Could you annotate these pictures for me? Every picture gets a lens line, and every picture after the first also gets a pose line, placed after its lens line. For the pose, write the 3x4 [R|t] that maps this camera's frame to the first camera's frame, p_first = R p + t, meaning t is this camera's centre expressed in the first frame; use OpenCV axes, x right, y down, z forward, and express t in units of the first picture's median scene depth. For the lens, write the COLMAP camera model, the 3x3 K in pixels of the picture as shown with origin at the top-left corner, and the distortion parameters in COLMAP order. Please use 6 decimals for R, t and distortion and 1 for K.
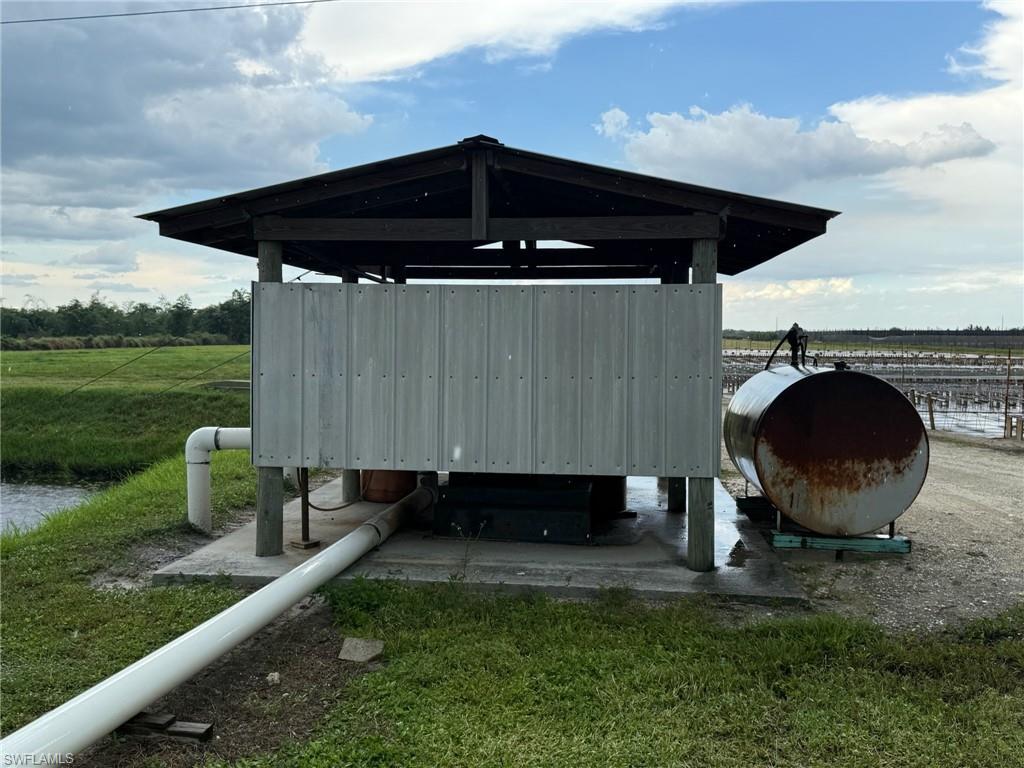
lens RADIAL K [[950.9, 0, 515.6], [0, 950.9, 371.3], [0, 0, 1]] dist [0.154818, -0.272472]
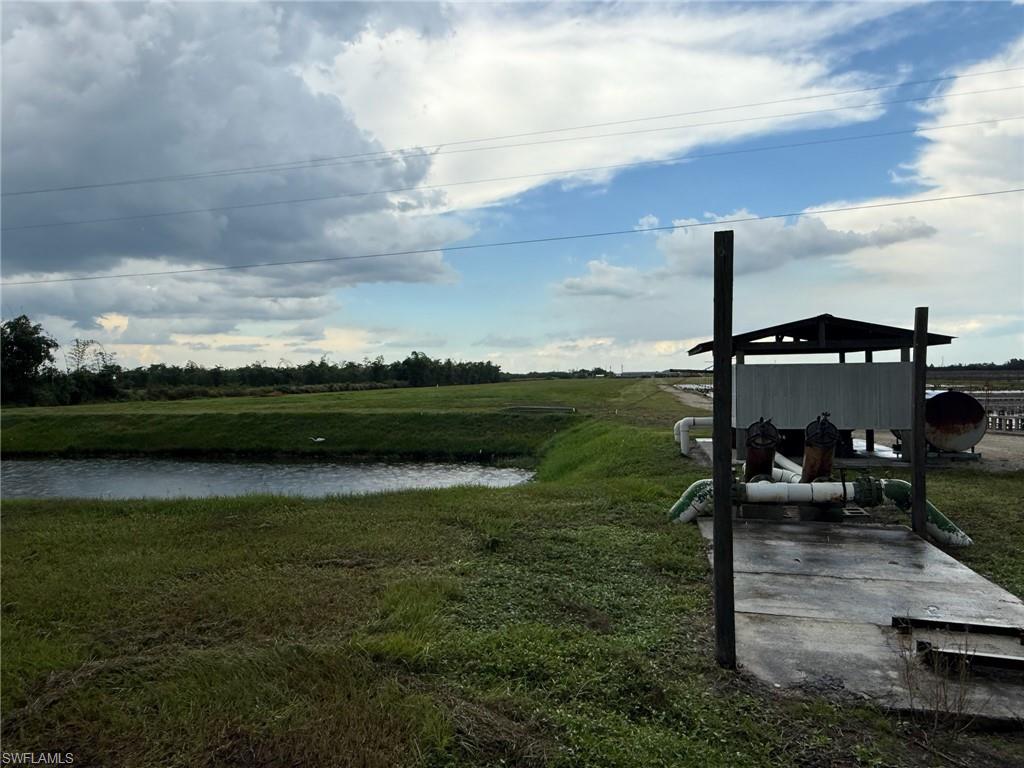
lens RADIAL K [[696.3, 0, 512.0], [0, 696.3, 384.0], [0, 0, 1]] dist [0.067519, -0.081672]
pose [[0.997150, -0.019829, -0.072797, -0.156977], [0.017738, 0.999414, -0.029261, 0.003638], [0.073334, 0.027886, 0.996917, -0.222189]]
